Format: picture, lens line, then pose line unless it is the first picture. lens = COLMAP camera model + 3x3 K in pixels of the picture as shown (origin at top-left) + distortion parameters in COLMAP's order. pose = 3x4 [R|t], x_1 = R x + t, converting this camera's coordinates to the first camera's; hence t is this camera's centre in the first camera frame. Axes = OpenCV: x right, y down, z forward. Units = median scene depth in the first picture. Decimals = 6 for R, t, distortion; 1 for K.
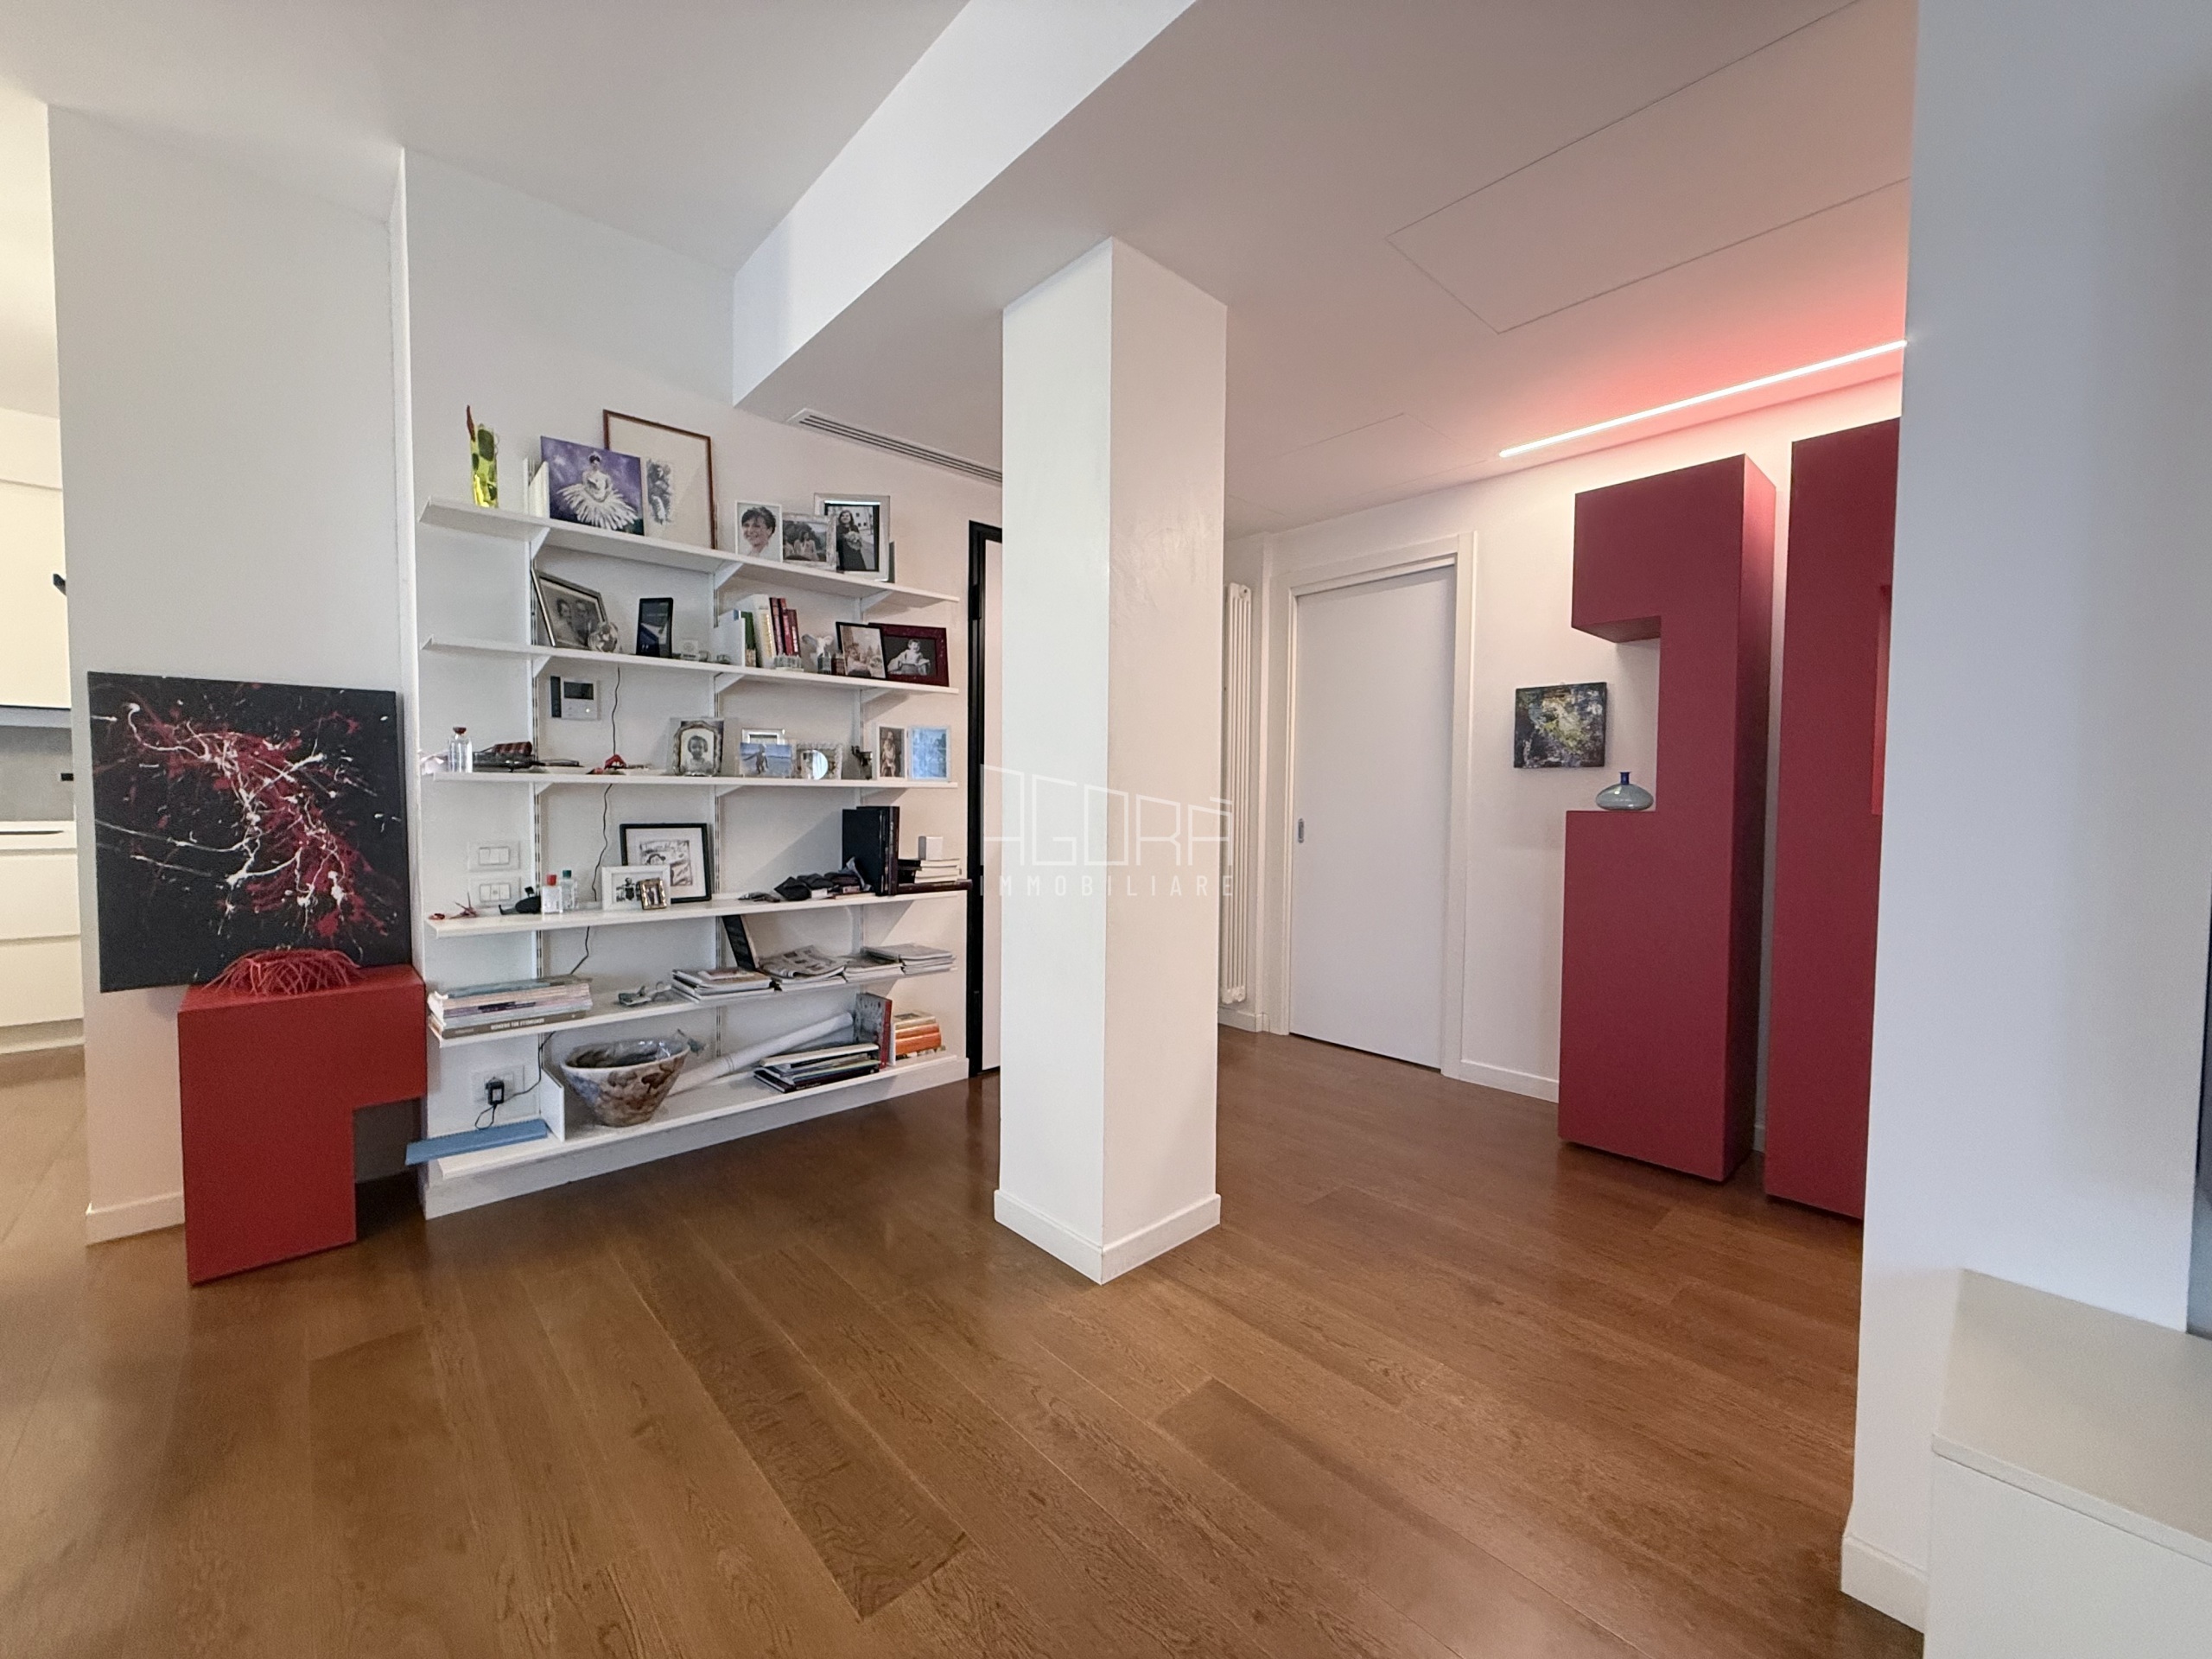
lens RADIAL K [[876.5, 0, 1090.4], [0, 876.5, 833.8], [0, 0, 1]] dist [-0.004135, -0.000203]
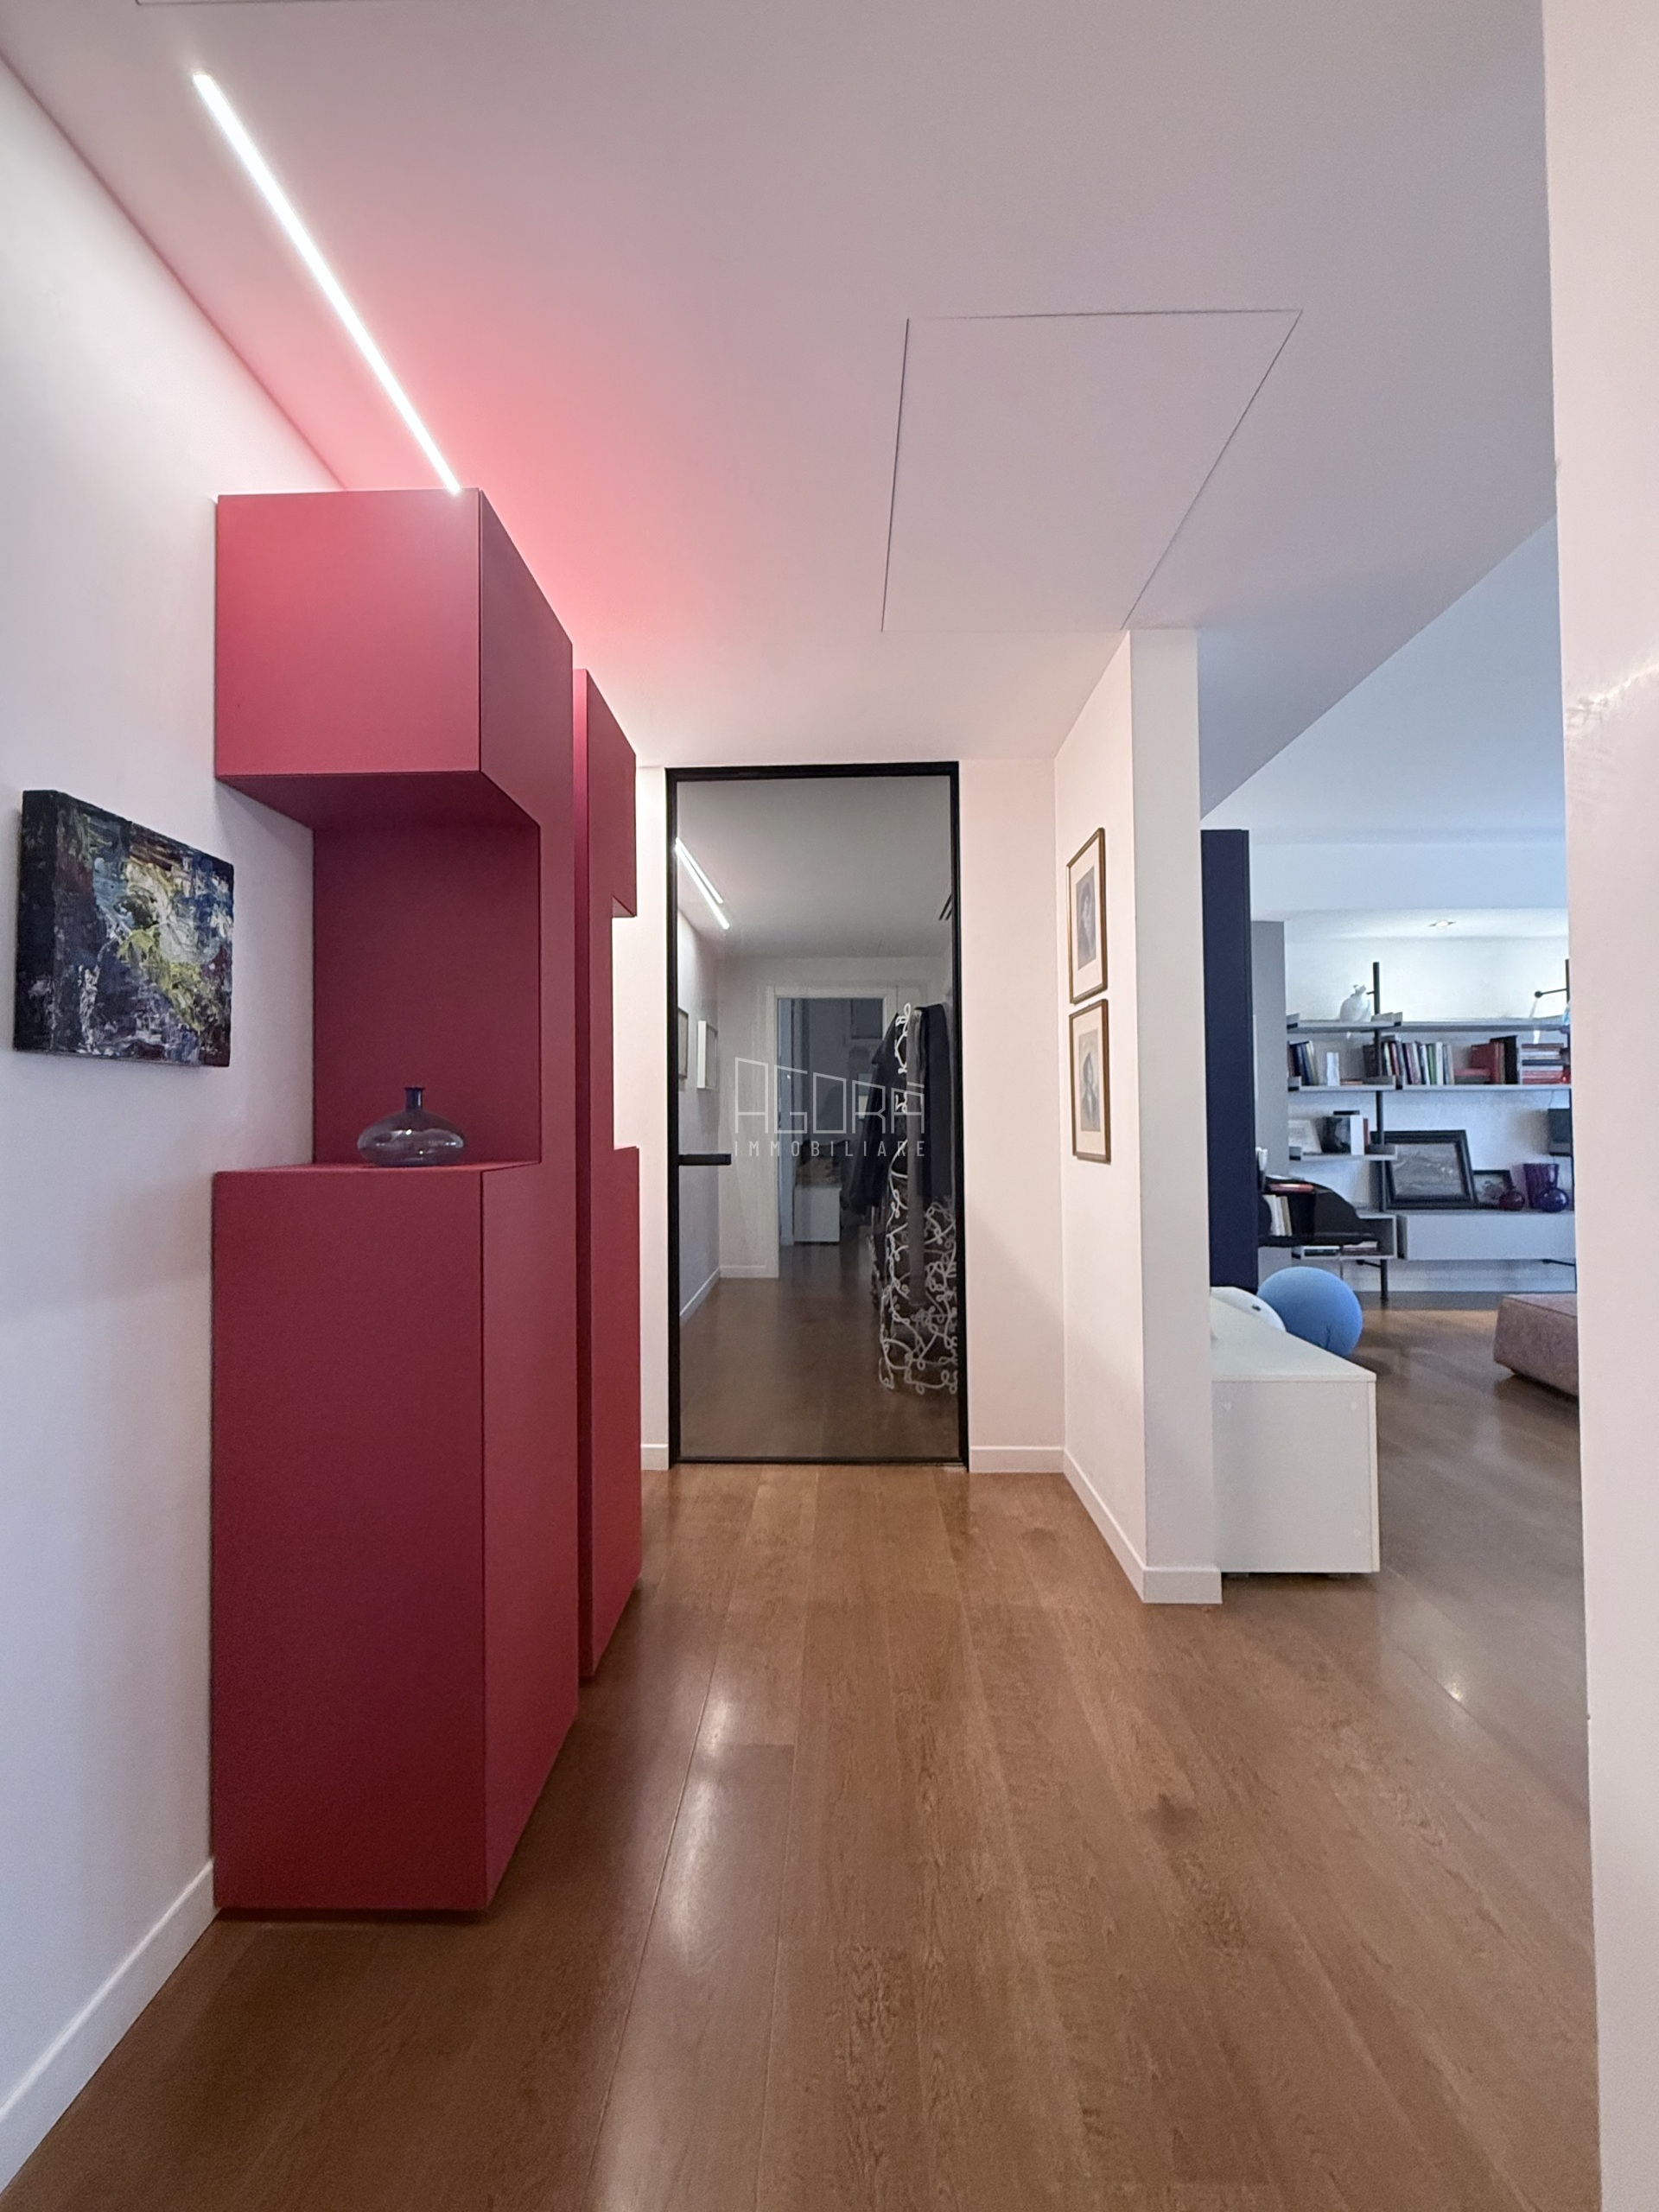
lens RADIAL K [[876.5, 0, 818.7], [0, 876.5, 1093.1], [0, 0, 1]] dist [-0.004135, -0.000203]
pose [[-0.718422, 0.009582, 0.695542, 0.106145], [0.027698, 0.999506, 0.014839, -0.071104], [-0.695056, 0.029926, -0.718332, 1.260225]]
